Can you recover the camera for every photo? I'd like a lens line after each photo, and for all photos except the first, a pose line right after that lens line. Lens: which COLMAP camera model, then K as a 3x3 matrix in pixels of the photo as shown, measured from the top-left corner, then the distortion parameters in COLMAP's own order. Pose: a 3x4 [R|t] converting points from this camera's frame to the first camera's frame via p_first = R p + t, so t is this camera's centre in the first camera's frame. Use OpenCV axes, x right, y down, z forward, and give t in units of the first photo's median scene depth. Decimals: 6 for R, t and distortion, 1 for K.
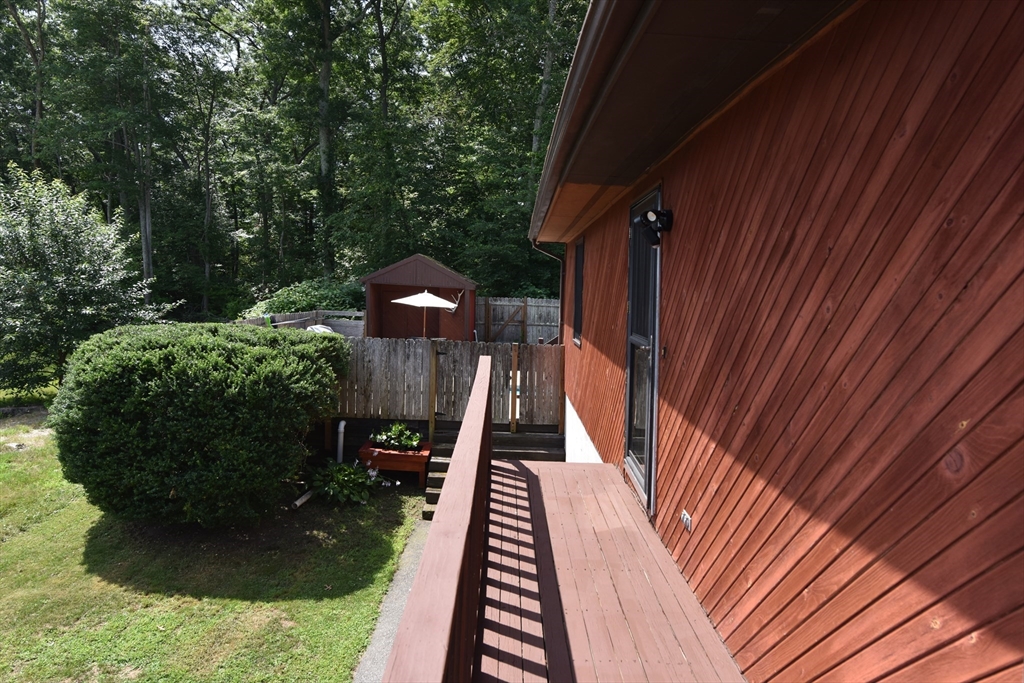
lens RADIAL K [[606.9, 0, 515.8], [0, 606.9, 328.4], [0, 0, 1]] dist [0.001990, -0.000404]
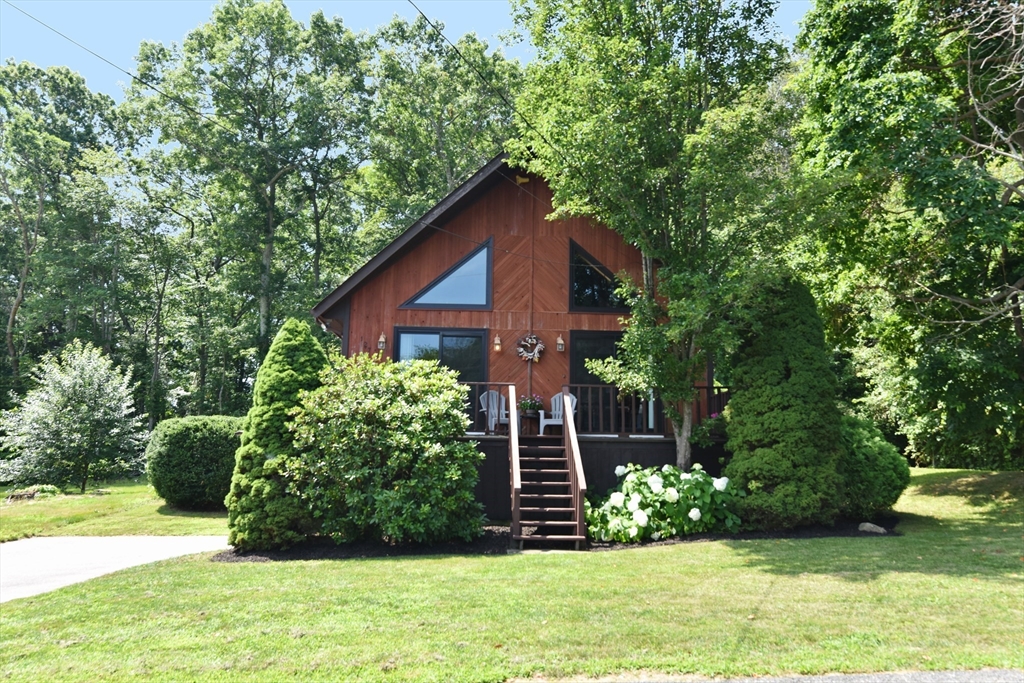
lens RADIAL K [[776.9, 0, 507.9], [0, 776.9, 303.1], [0, 0, 1]] dist [-0.003478, -0.000661]
pose [[0.999272, -0.031970, 0.020829, 0.397605], [0.036320, 0.964260, -0.262456, 0.305704], [-0.011694, 0.263022, 0.964719, -1.455997]]
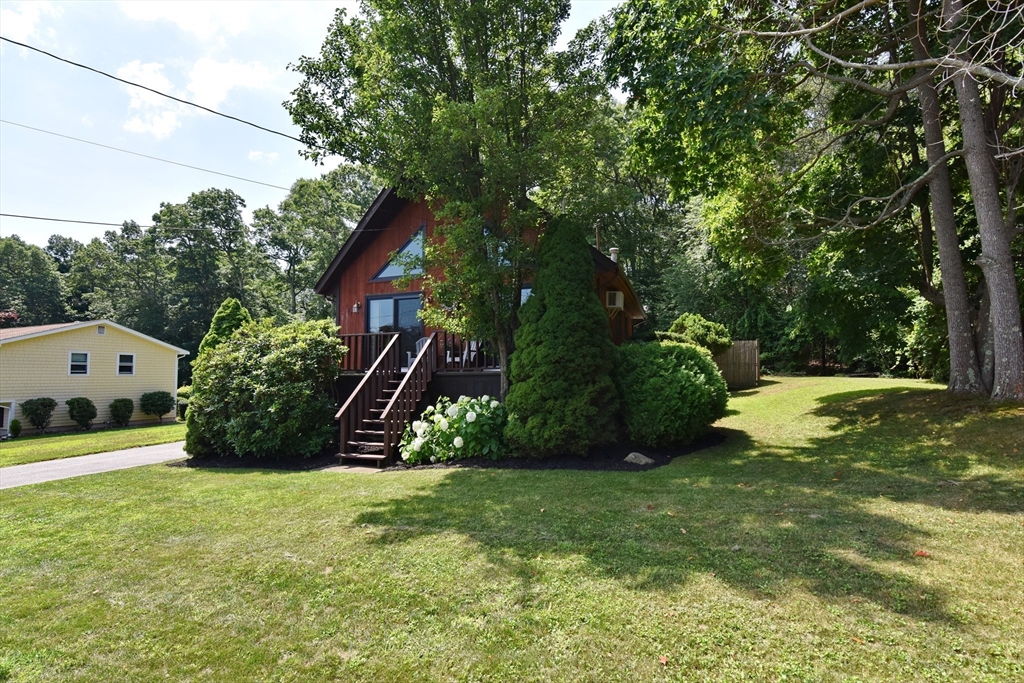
lens RADIAL K [[471.4, 0, 511.0], [0, 471.4, 350.6], [0, 0, 1]] dist [-0.019657, 0.001515]
pose [[0.926847, -0.082208, -0.366328, 1.047241], [0.036522, 0.990847, -0.129952, 0.270808], [0.373658, 0.107066, 0.921367, -0.986861]]
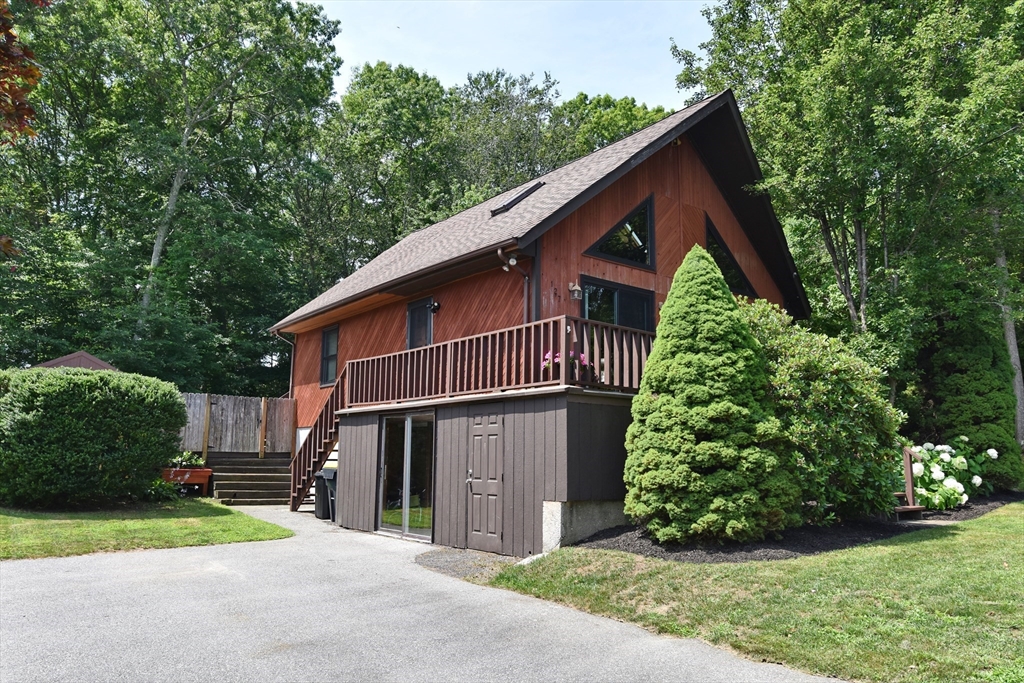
lens RADIAL K [[727.2, 0, 513.4], [0, 727.2, 310.8], [0, 0, 1]] dist [-0.002780, -0.004729]
pose [[0.792368, 0.081348, 0.604595, -0.623628], [0.067713, 0.973217, -0.219690, 0.255404], [-0.606274, 0.215014, 0.765638, -0.799558]]
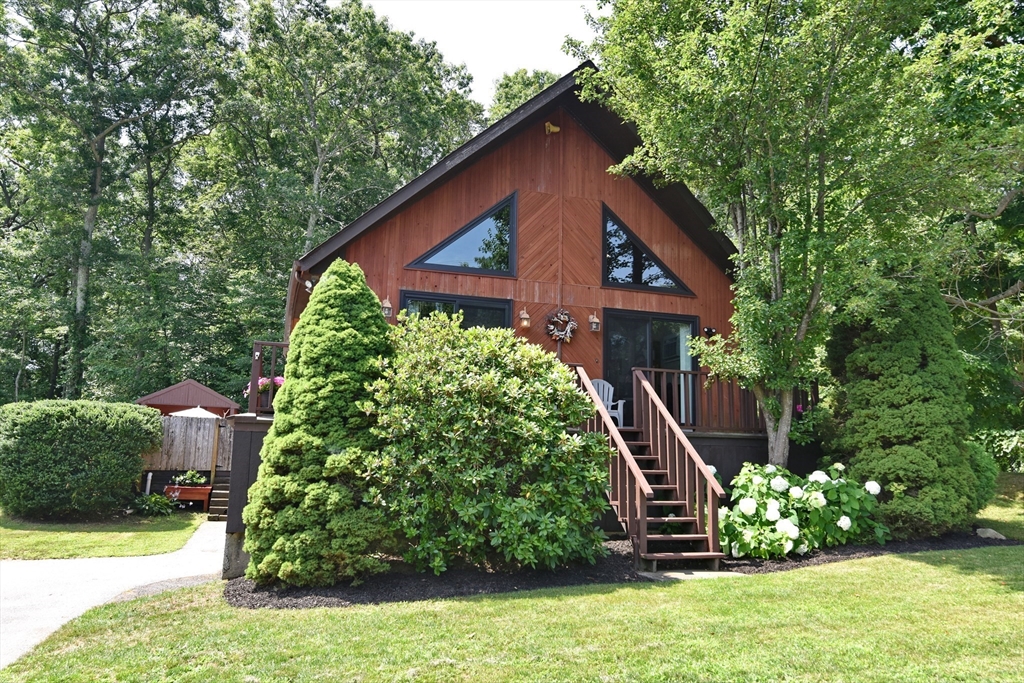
lens RADIAL K [[758.1, 0, 508.1], [0, 758.1, 312.2], [0, 0, 1]] dist [-0.004123, 0.000330]
pose [[0.959081, 0.024213, 0.282094, 0.026740], [0.047918, 0.968082, -0.246010, 0.274113], [-0.279047, 0.249461, 0.927309, -1.101393]]
